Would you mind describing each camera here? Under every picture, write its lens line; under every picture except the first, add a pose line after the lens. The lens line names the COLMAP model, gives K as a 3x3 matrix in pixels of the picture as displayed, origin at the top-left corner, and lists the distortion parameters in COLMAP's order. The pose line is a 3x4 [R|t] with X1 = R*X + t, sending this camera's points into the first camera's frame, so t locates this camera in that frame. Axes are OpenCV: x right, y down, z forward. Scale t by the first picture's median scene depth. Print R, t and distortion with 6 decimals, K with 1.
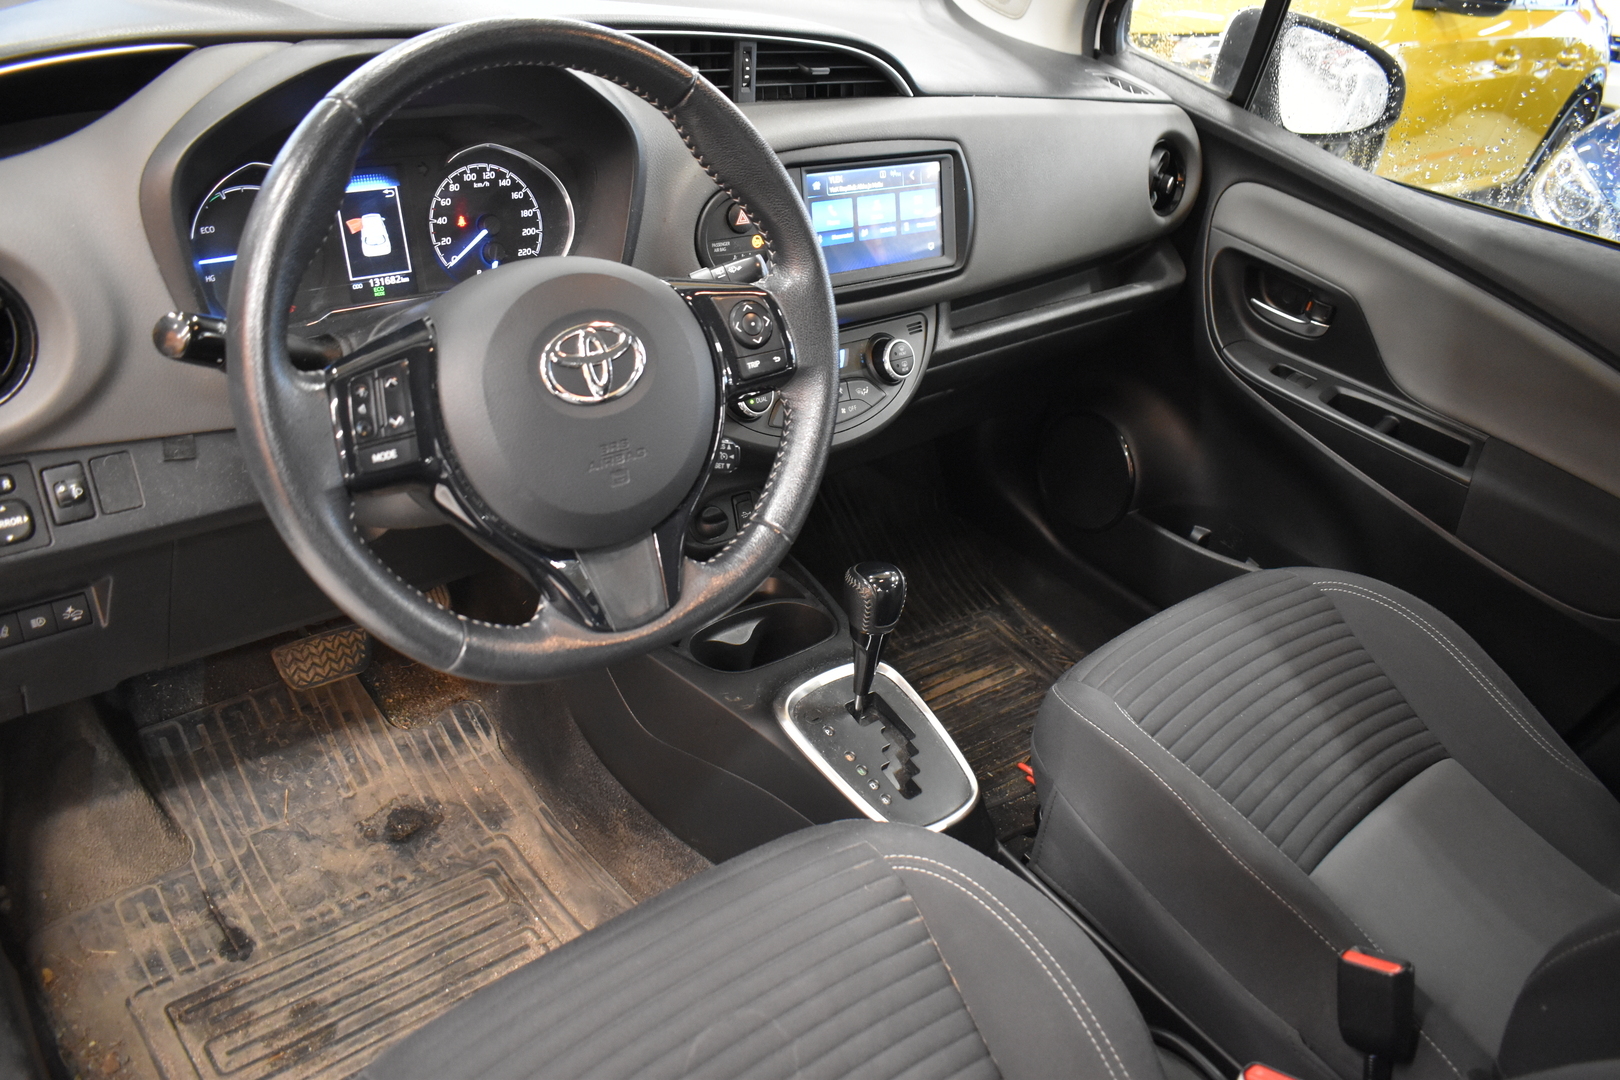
lens RADIAL K [[1278.8, 0, 810.0], [0, 1278.8, 540.0], [0, 0, 1]] dist [-0.001545, -0.000381]
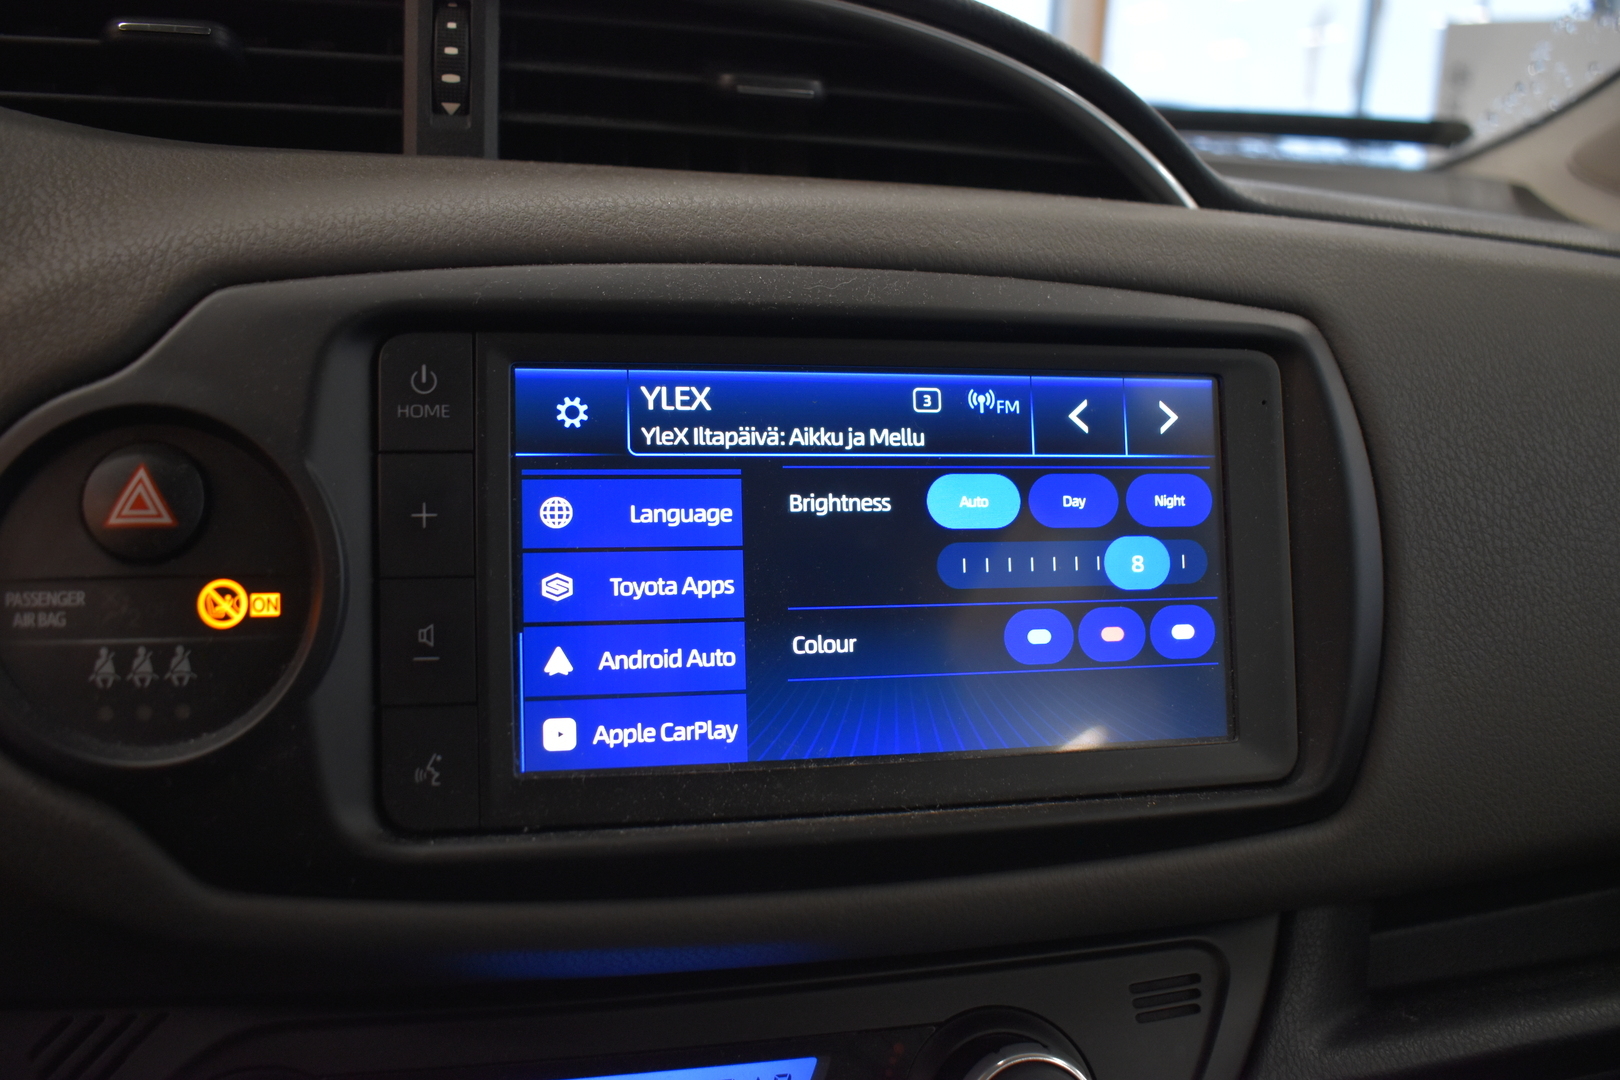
lens RADIAL K [[1459.2, 0, 810.0], [0, 1459.2, 540.0], [0, 0, 1]] dist [-0.077531, -0.003173]
pose [[0.880304, 0.017687, -0.474080, 0.164183], [-0.177188, 0.939247, -0.293973, -0.161020], [0.440079, 0.342787, 0.829956, 0.715764]]
